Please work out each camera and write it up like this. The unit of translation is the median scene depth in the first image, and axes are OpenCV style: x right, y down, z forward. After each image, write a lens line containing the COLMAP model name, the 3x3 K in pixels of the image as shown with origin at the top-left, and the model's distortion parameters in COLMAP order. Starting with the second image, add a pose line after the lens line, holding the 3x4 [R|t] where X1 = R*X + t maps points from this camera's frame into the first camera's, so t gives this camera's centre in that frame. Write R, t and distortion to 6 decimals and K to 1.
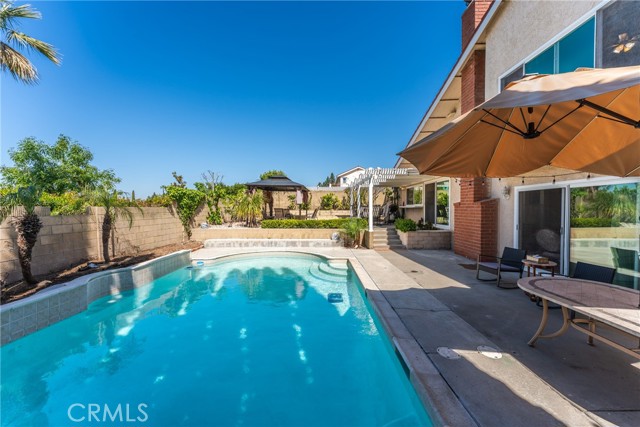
lens RADIAL K [[253.2, 0, 323.9], [0, 253.2, 214.2], [0, 0, 1]] dist [-0.000497, 0.000037]
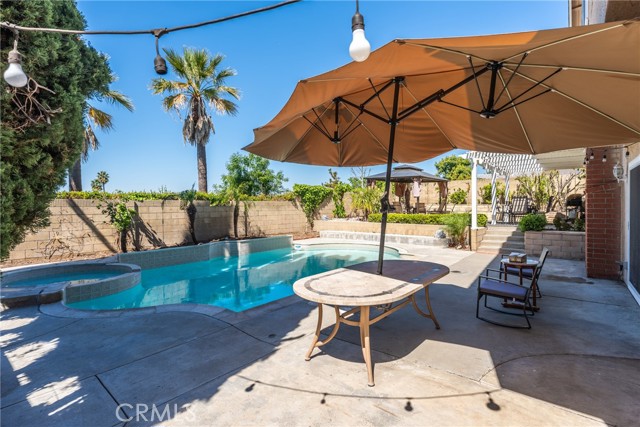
lens RADIAL K [[318.7, 0, 321.1], [0, 318.7, 208.0], [0, 0, 1]] dist [0.004937, -0.000670]
pose [[0.772840, 0.003375, -0.634592, 0.416873], [-0.011216, 0.999902, -0.008341, 0.014439], [0.634502, 0.013564, 0.772802, -0.078407]]
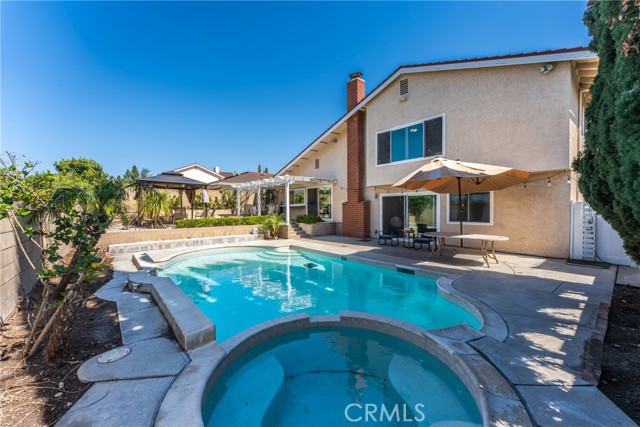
lens RADIAL K [[253.2, 0, 319.4], [0, 253.2, 215.2], [0, 0, 1]] dist [-0.000497, 0.000037]
pose [[0.767564, -0.023464, 0.640542, -0.466149], [0.021542, 0.999710, 0.010807, 0.008549], [-0.640610, 0.005504, 0.767847, -0.068291]]
